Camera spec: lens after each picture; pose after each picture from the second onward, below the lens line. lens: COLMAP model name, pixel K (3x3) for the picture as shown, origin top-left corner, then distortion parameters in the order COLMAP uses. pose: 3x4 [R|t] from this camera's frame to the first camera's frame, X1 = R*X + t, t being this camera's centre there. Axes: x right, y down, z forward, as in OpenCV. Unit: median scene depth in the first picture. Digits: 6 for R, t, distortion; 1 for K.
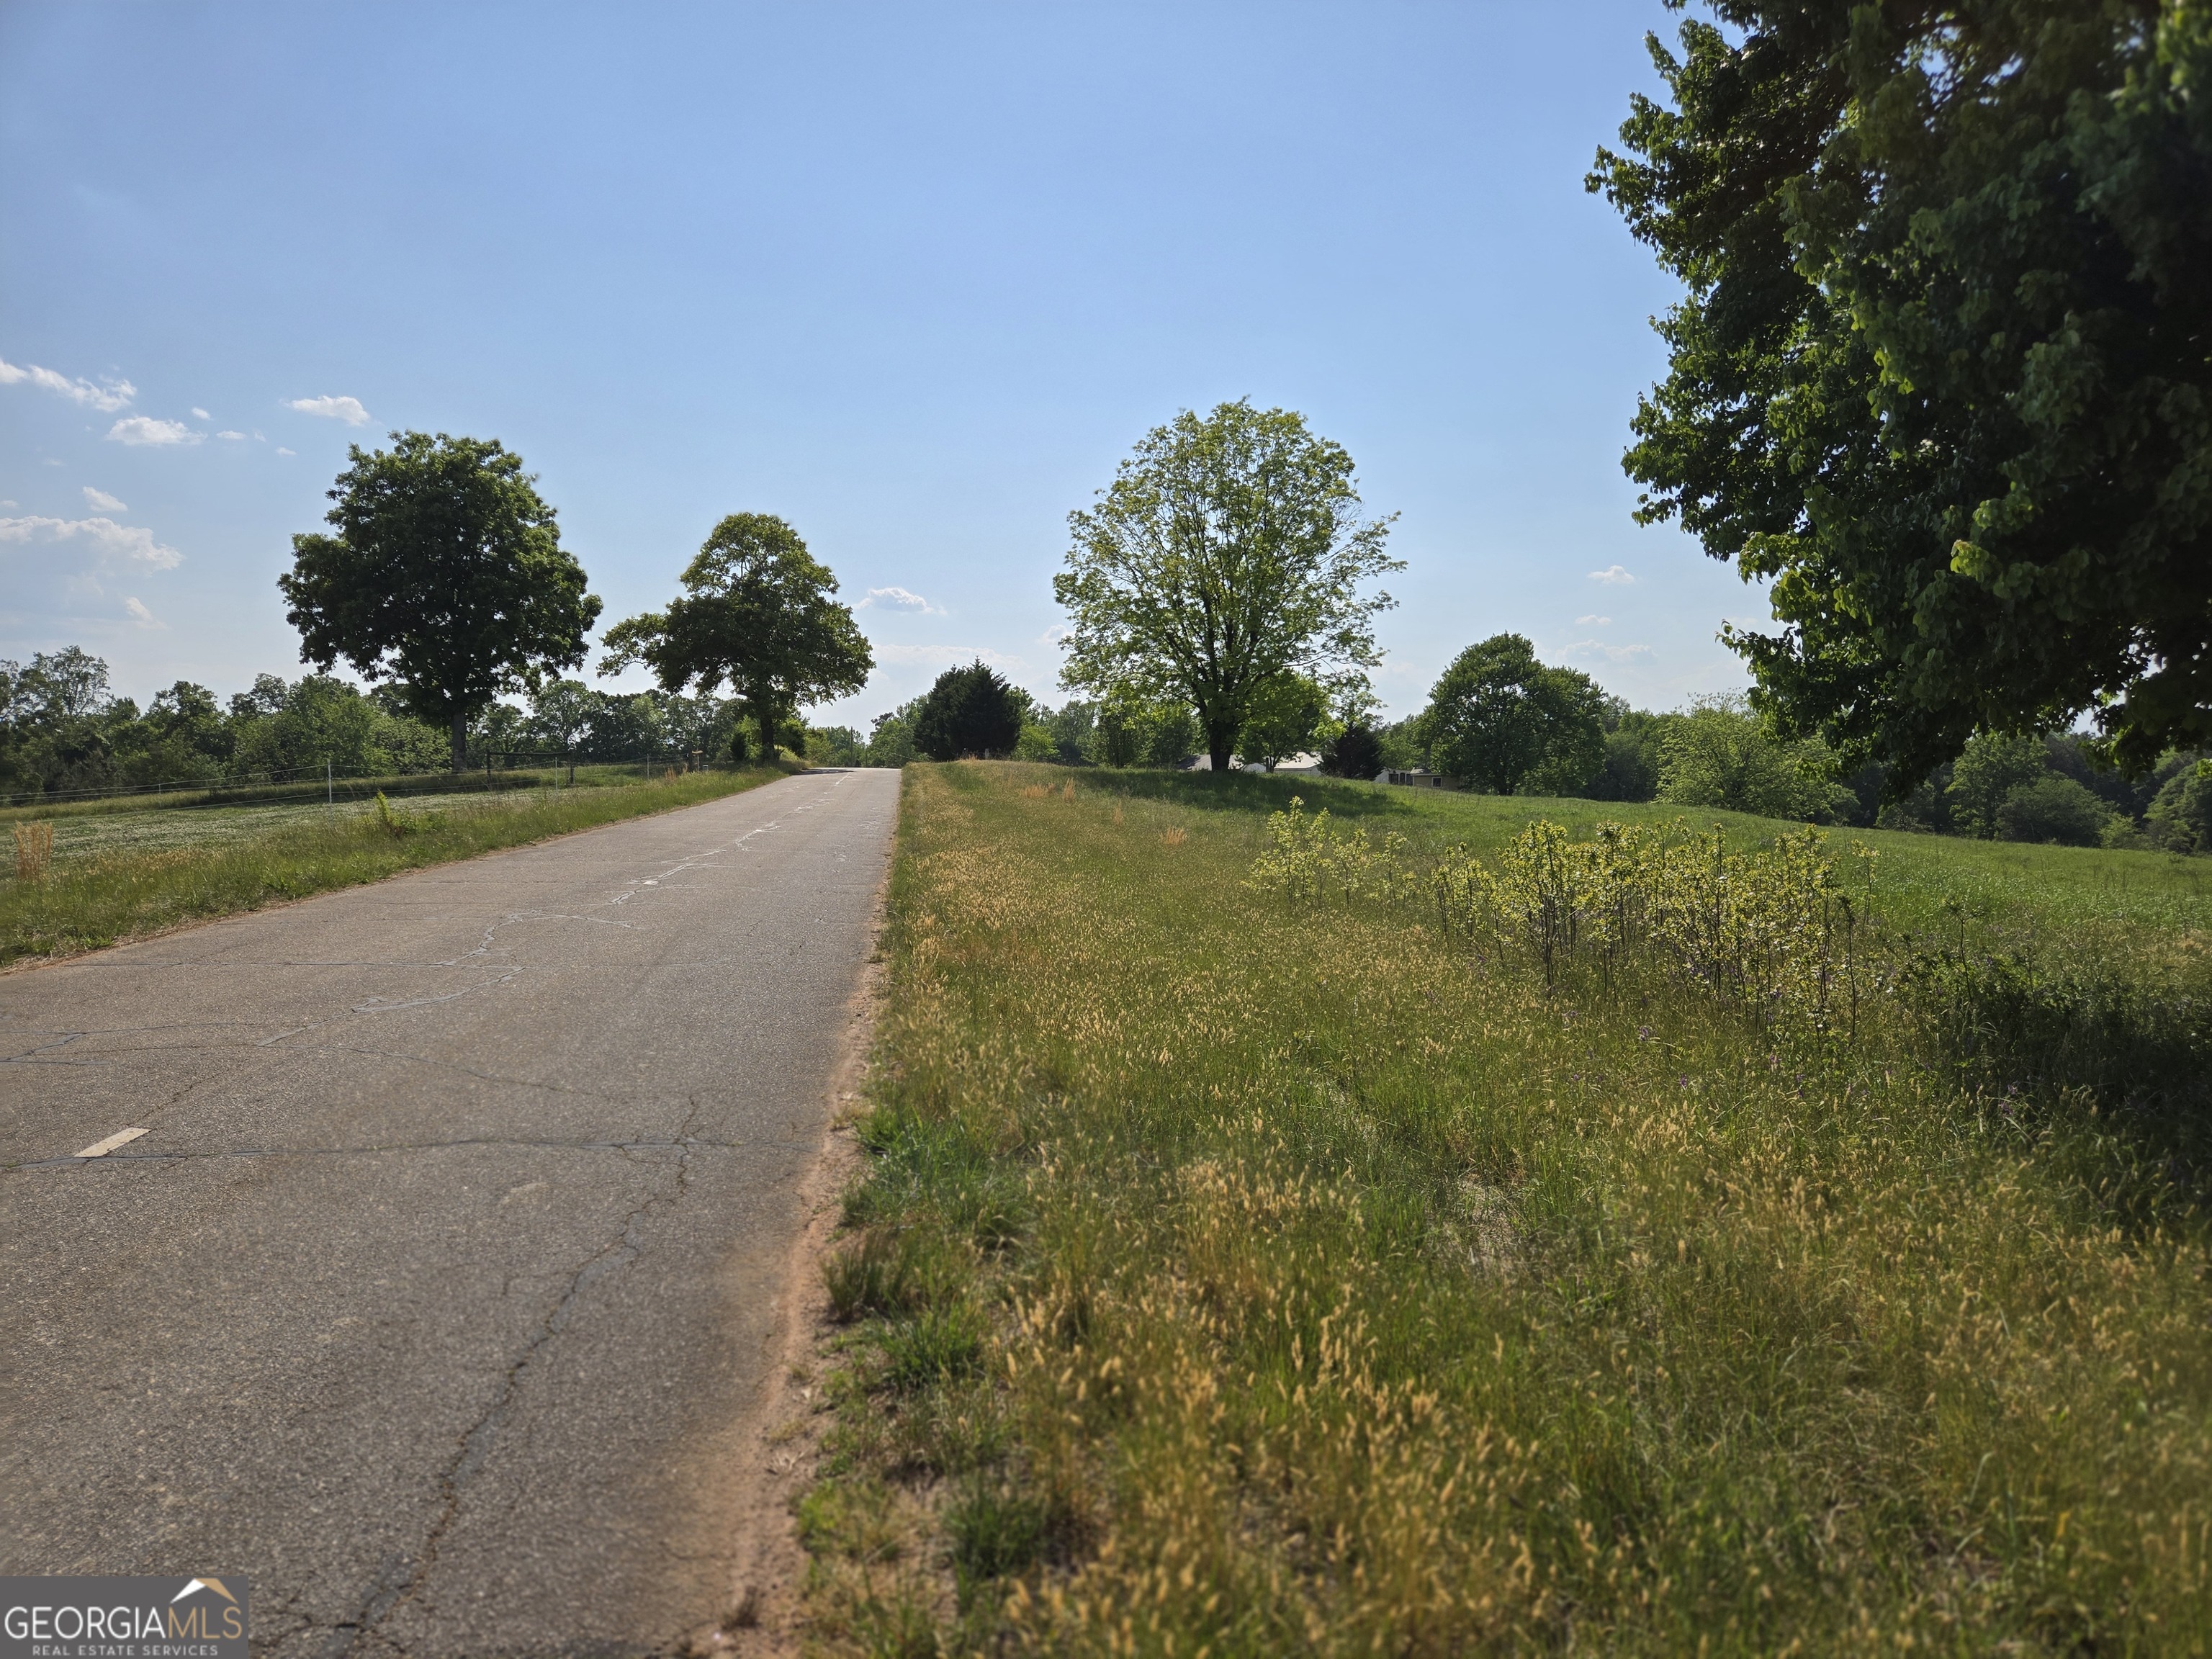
lens RADIAL K [[1488.4, 0, 1102.7], [0, 1488.4, 844.6], [0, 0, 1]] dist [0.091342, -0.077358]
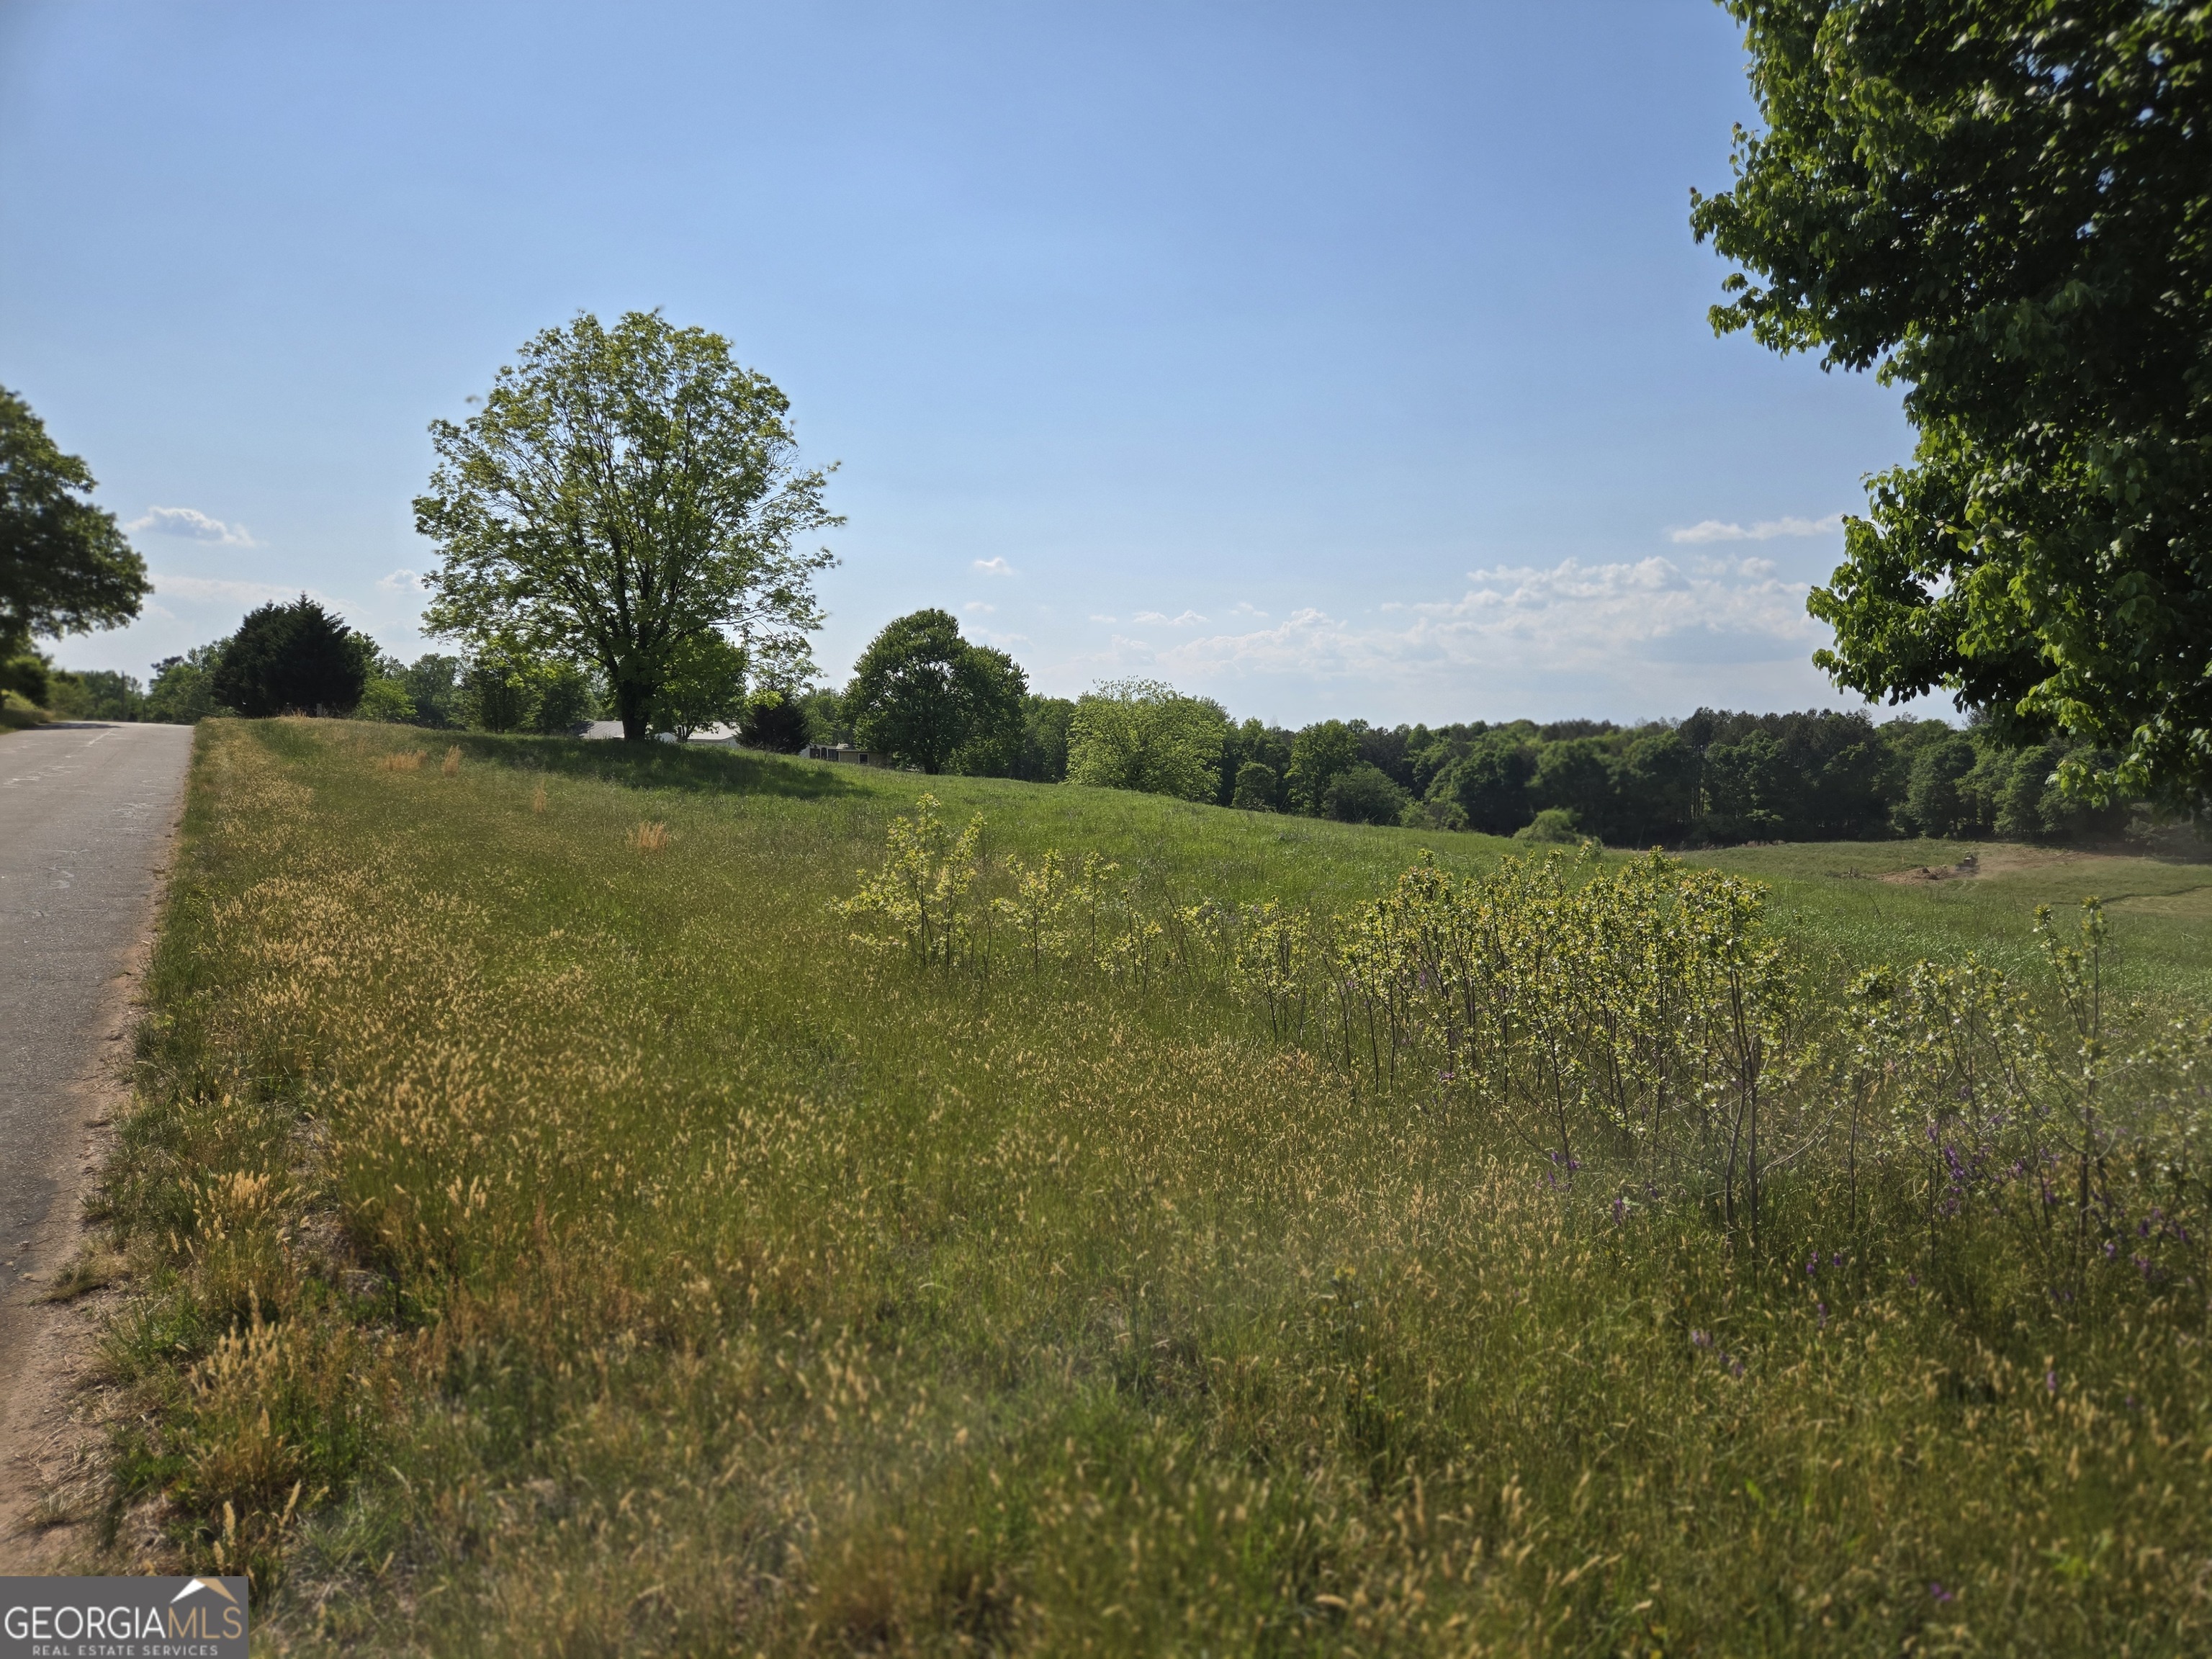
lens RADIAL K [[1488.4, 0, 1121.5], [0, 1488.4, 858.6], [0, 0, 1]] dist [0.091342, -0.077358]
pose [[0.916873, -0.005046, 0.399148, -0.014217], [-0.005533, 0.999663, 0.025349, -0.006578], [-0.399141, -0.025451, 0.916536, 0.117864]]
